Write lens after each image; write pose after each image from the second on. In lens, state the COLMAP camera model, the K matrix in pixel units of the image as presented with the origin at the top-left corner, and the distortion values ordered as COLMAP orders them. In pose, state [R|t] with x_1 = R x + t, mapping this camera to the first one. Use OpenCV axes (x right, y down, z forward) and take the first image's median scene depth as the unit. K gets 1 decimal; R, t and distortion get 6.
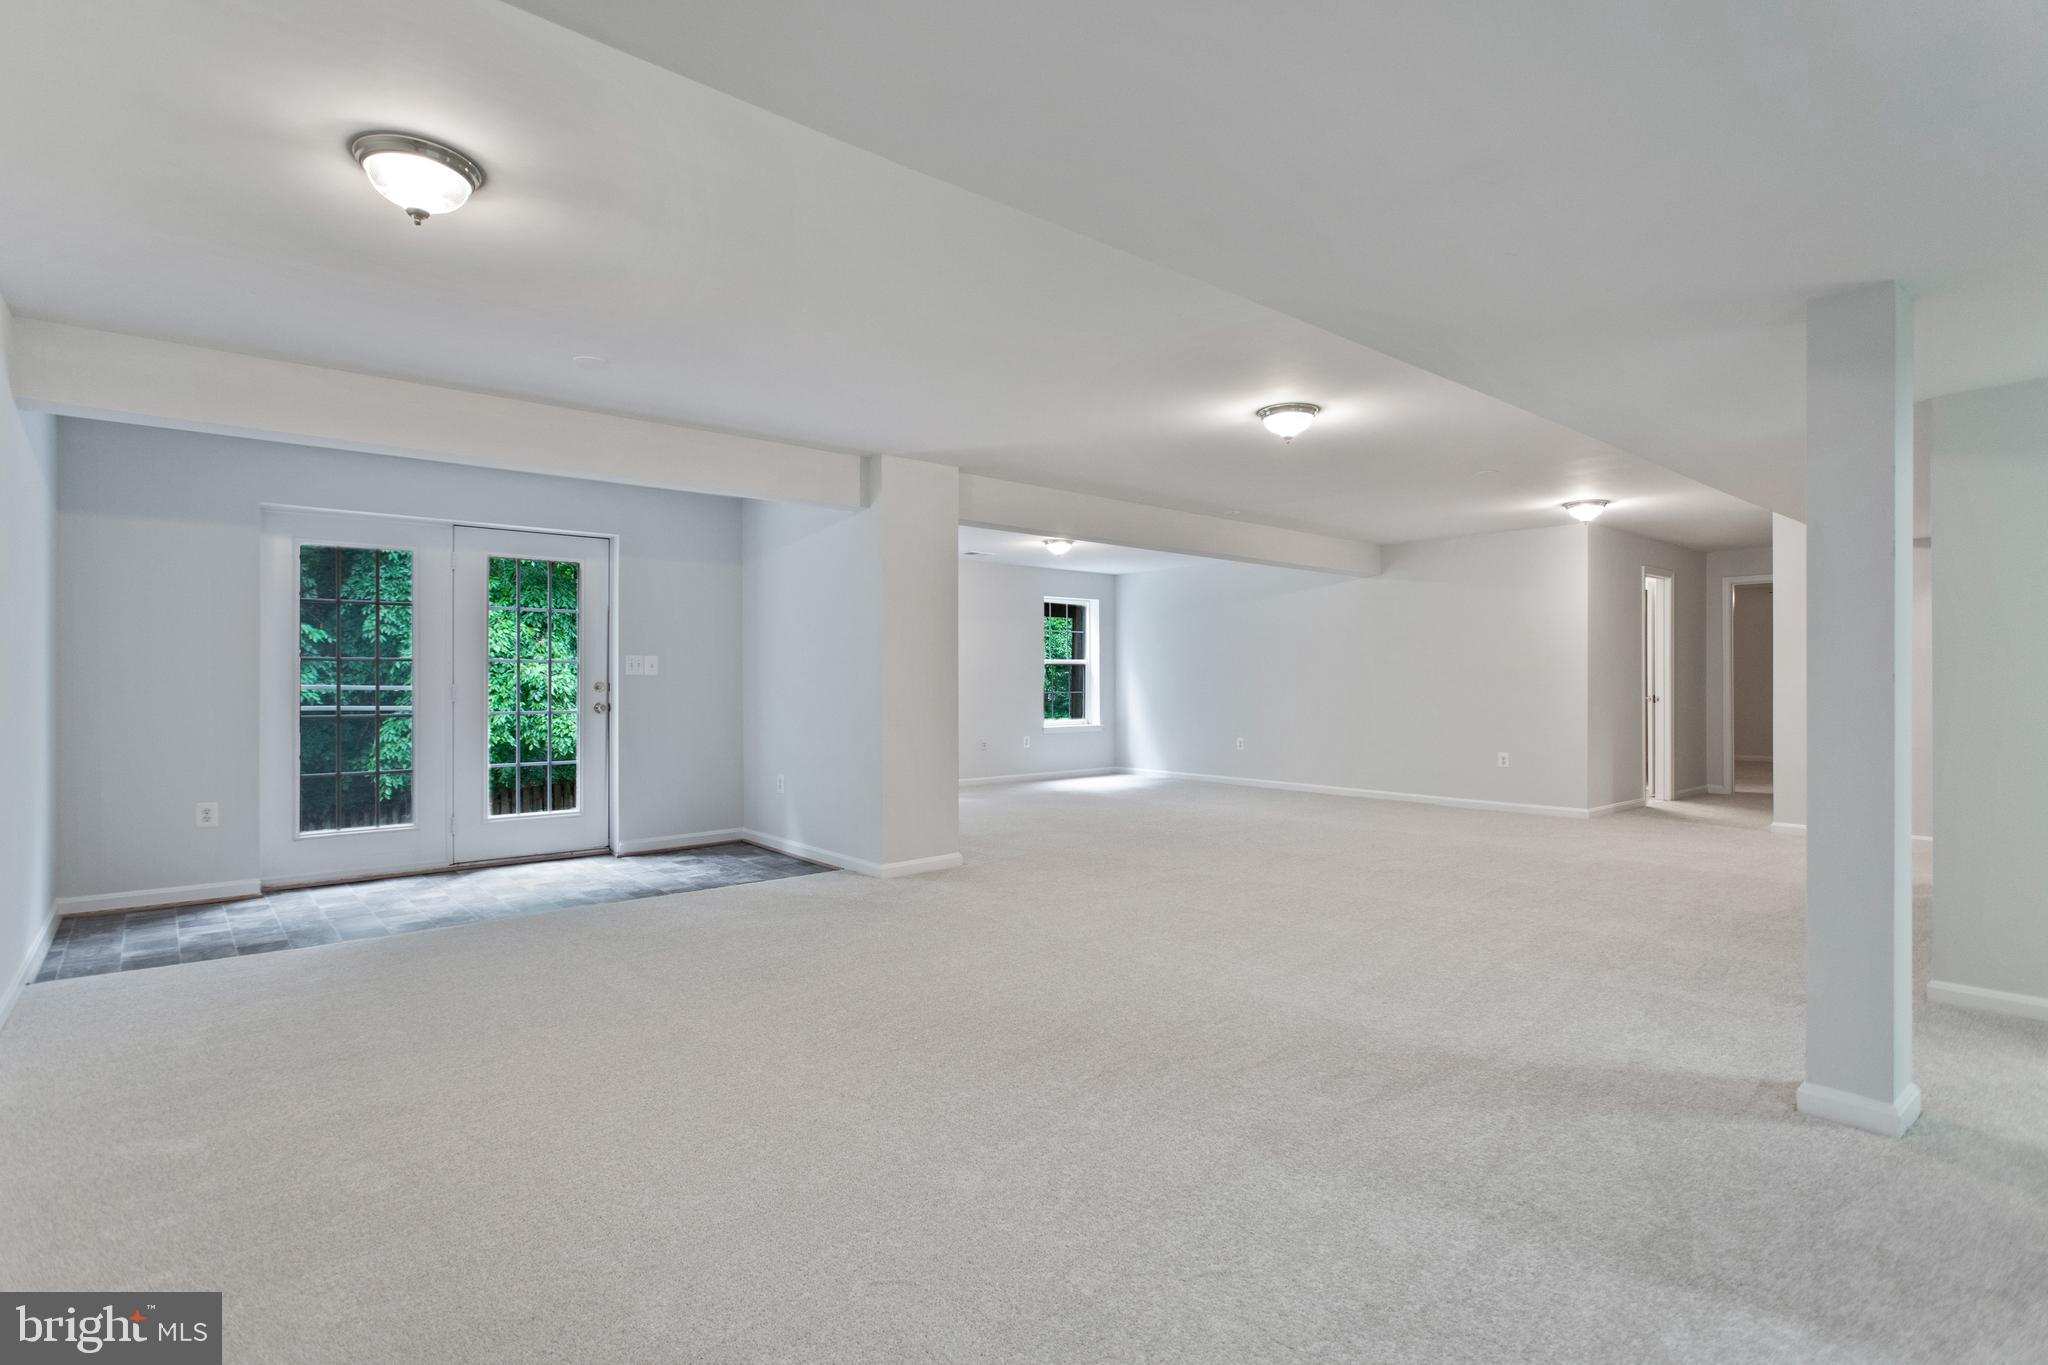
lens RADIAL K [[974.9, 0, 1022.7], [0, 974.9, 674.0], [0, 0, 1]] dist [-0.003209, -0.000430]
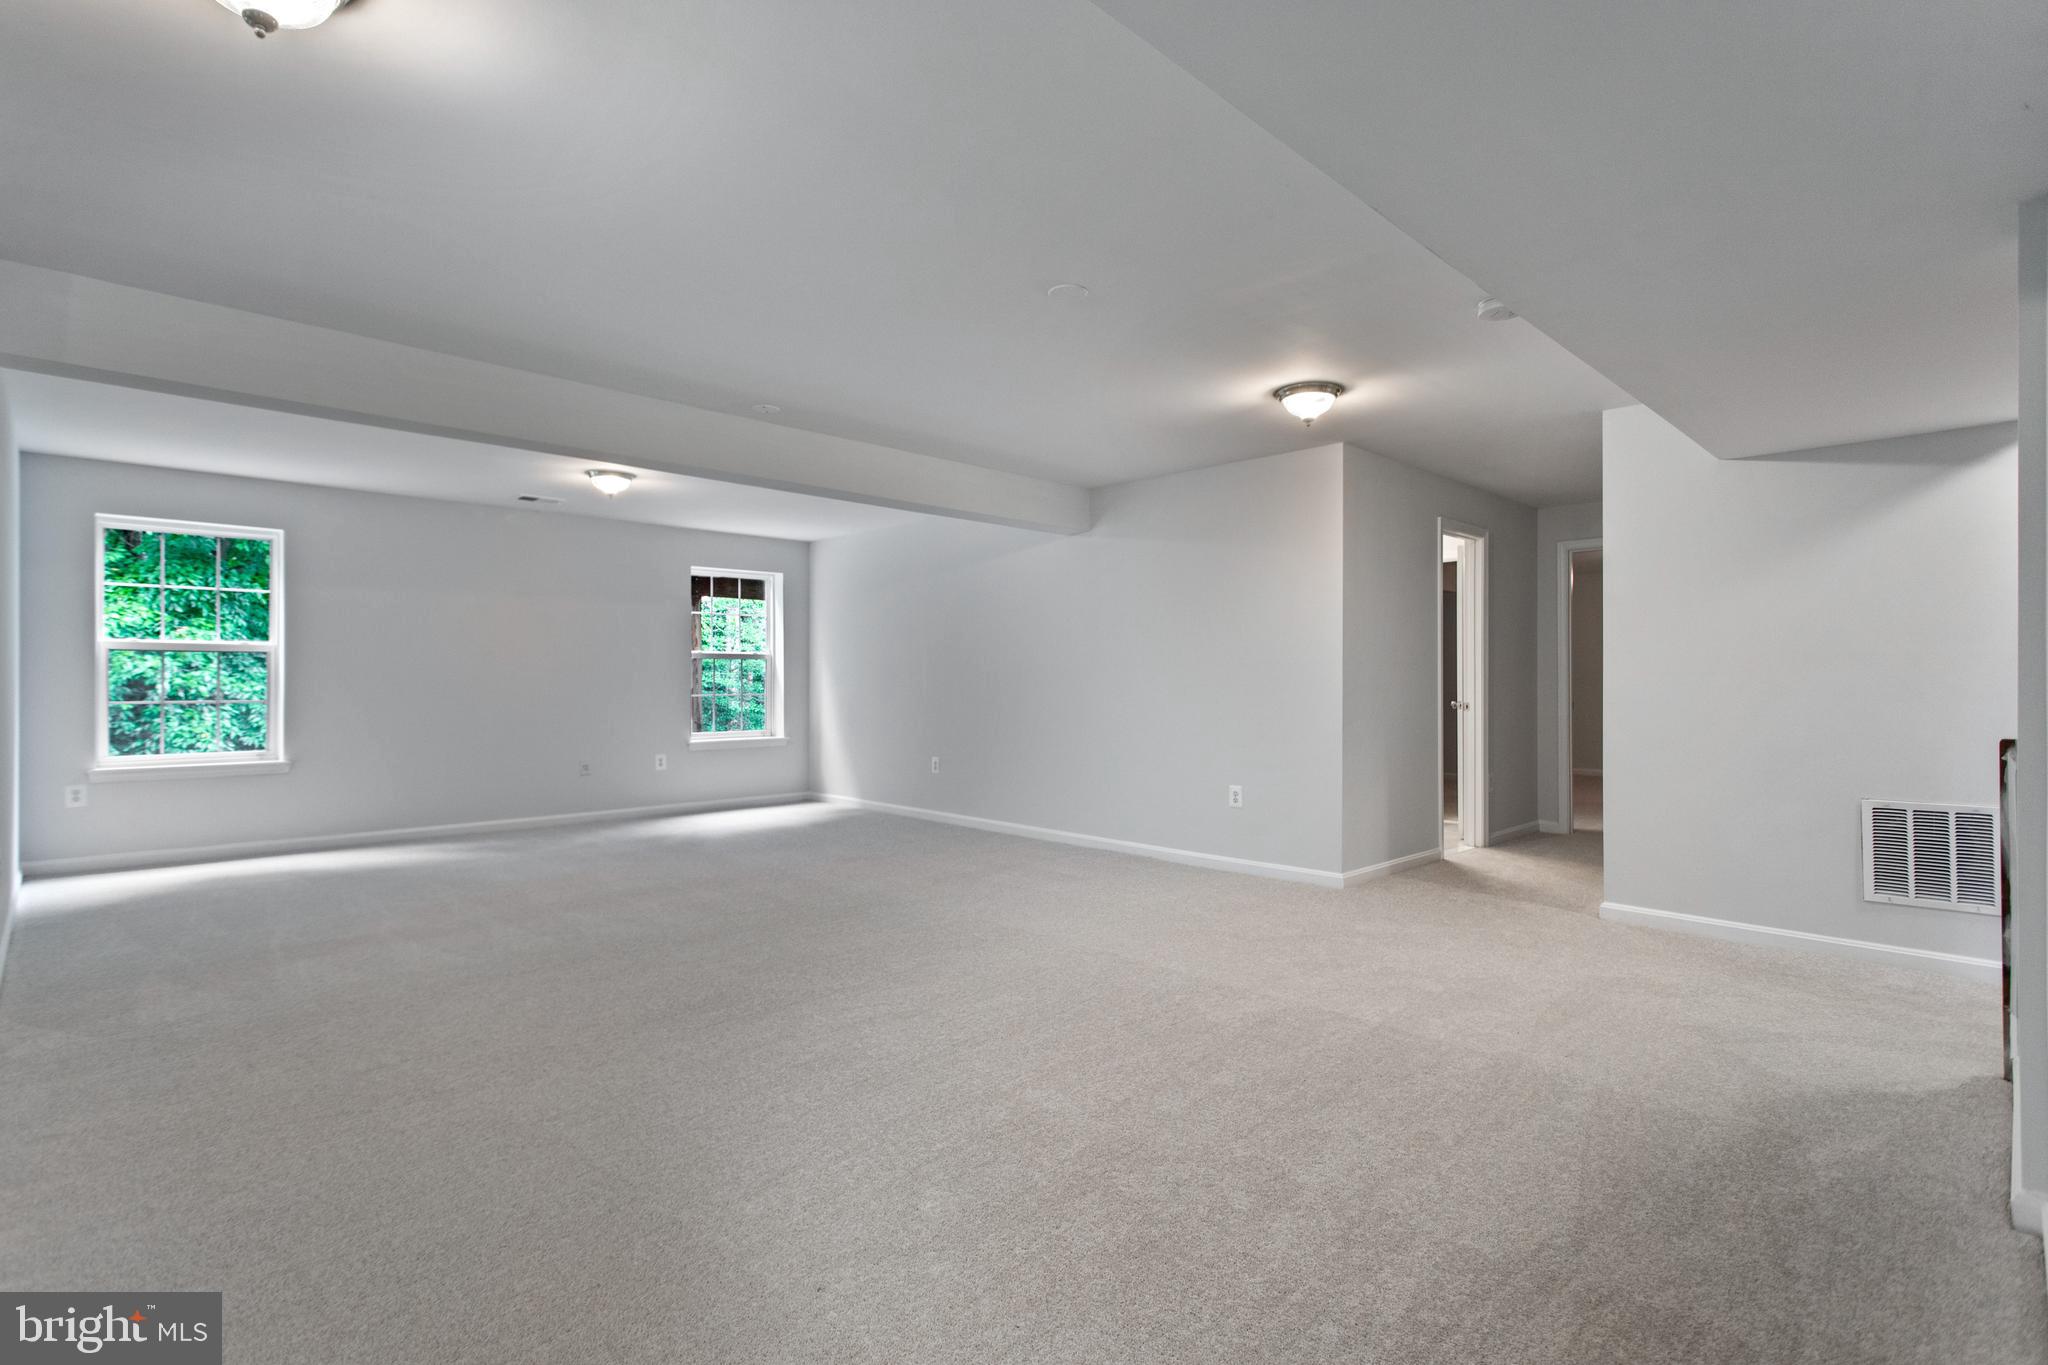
lens RADIAL K [[953.8, 0, 1012.3], [0, 953.8, 677.0], [0, 0, 1]] dist [-0.002076, 0.003780]
pose [[0.997992, 0.002169, 0.063311, 0.268526], [-0.002456, 0.999987, 0.004455, 0.001574], [-0.063300, -0.004602, 0.997984, 0.312127]]
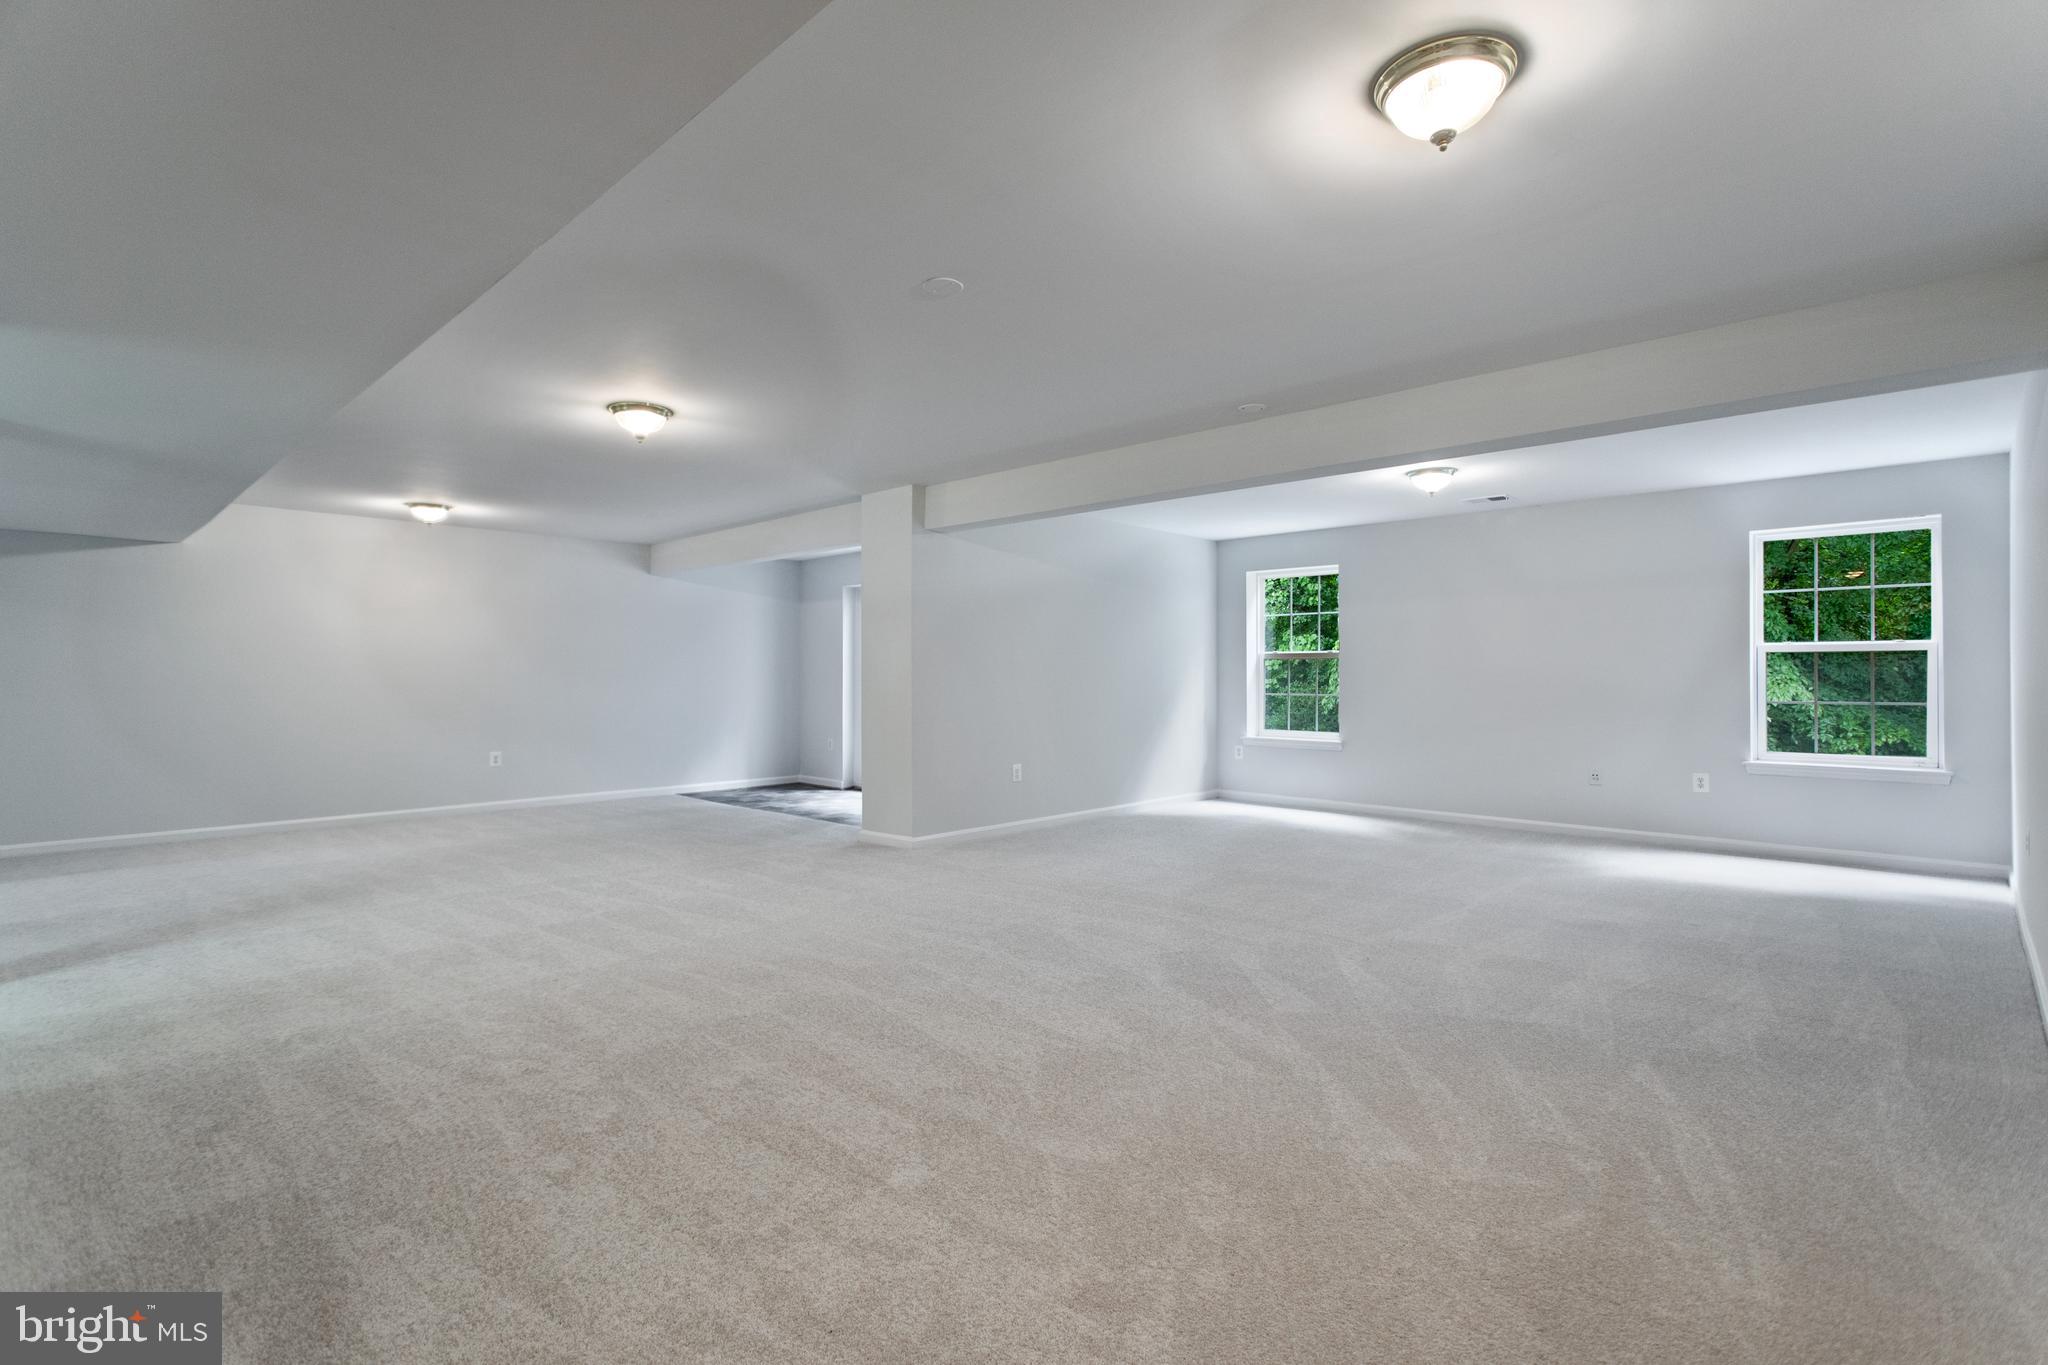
lens RADIAL K [[953.8, 0, 1012.4], [0, 953.8, 686.5], [0, 0, 1]] dist [-0.002076, 0.003780]
pose [[0.106541, 0.009075, -0.994267, 0.651854], [0.004470, 0.999944, 0.009606, 0.004823], [0.994298, -0.005468, 0.106494, 0.634237]]
